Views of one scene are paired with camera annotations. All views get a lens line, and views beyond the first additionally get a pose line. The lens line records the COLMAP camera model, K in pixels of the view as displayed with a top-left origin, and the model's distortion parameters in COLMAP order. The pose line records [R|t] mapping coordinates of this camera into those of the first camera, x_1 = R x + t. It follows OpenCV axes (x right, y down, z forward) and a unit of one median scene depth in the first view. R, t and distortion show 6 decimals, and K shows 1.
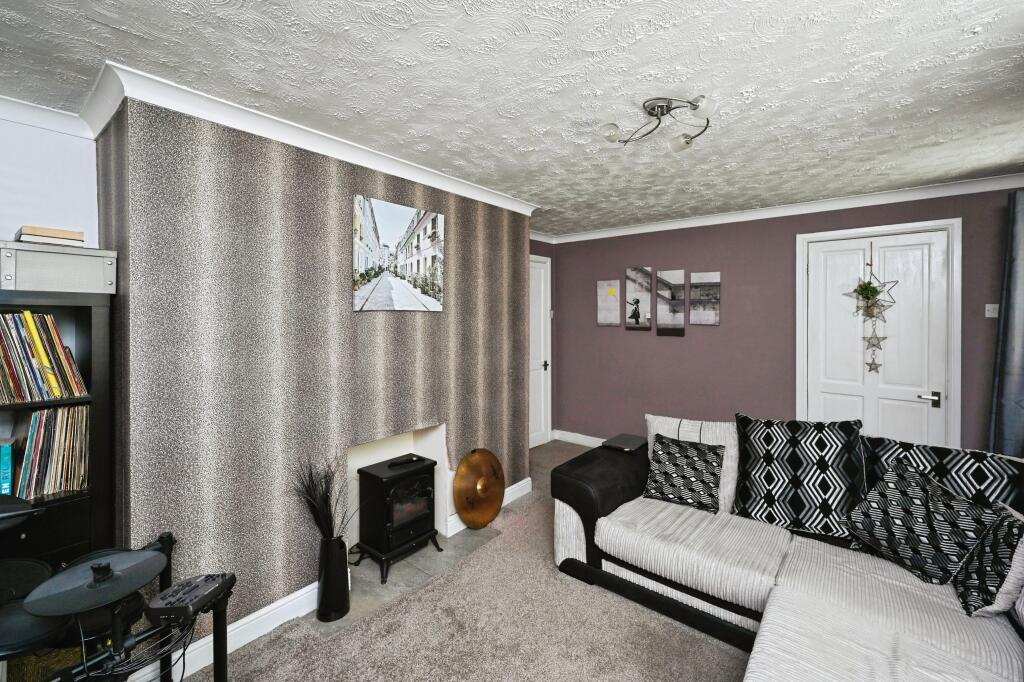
lens RADIAL K [[410.7, 0, 516.6], [0, 410.7, 319.6], [0, 0, 1]] dist [-0.003911, -0.000502]
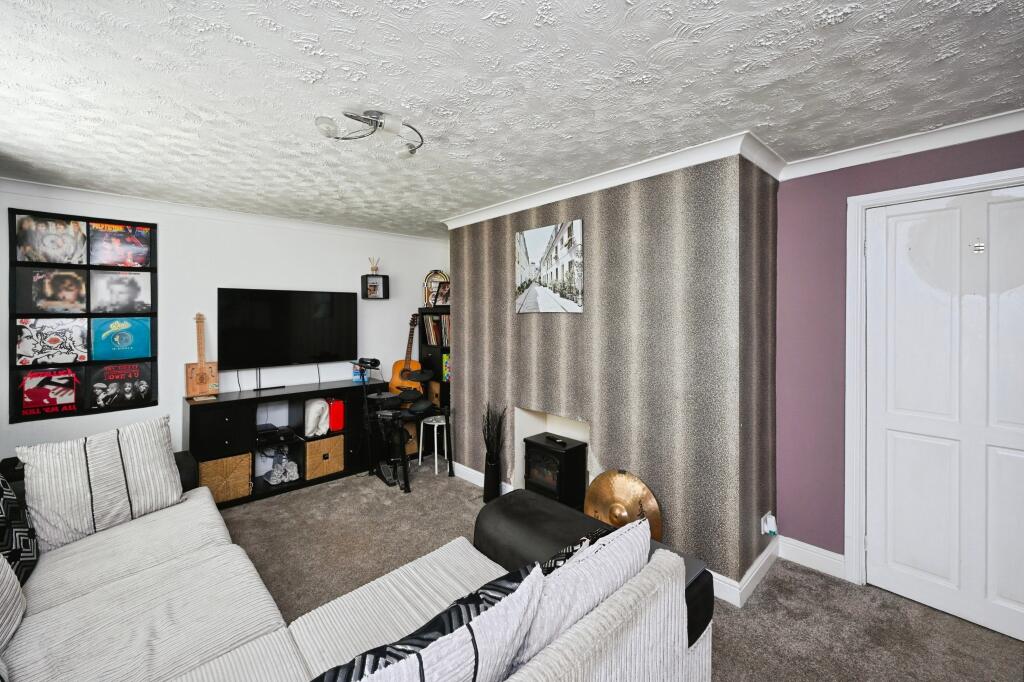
lens RADIAL K [[410.7, 0, 521.9], [0, 410.7, 314.1], [0, 0, 1]] dist [-0.003911, -0.000502]
pose [[-0.091093, -0.001261, -0.995842, 0.932940], [-0.007757, 0.999970, -0.000556, -0.015801], [0.995812, 0.007675, -0.091100, 1.027311]]
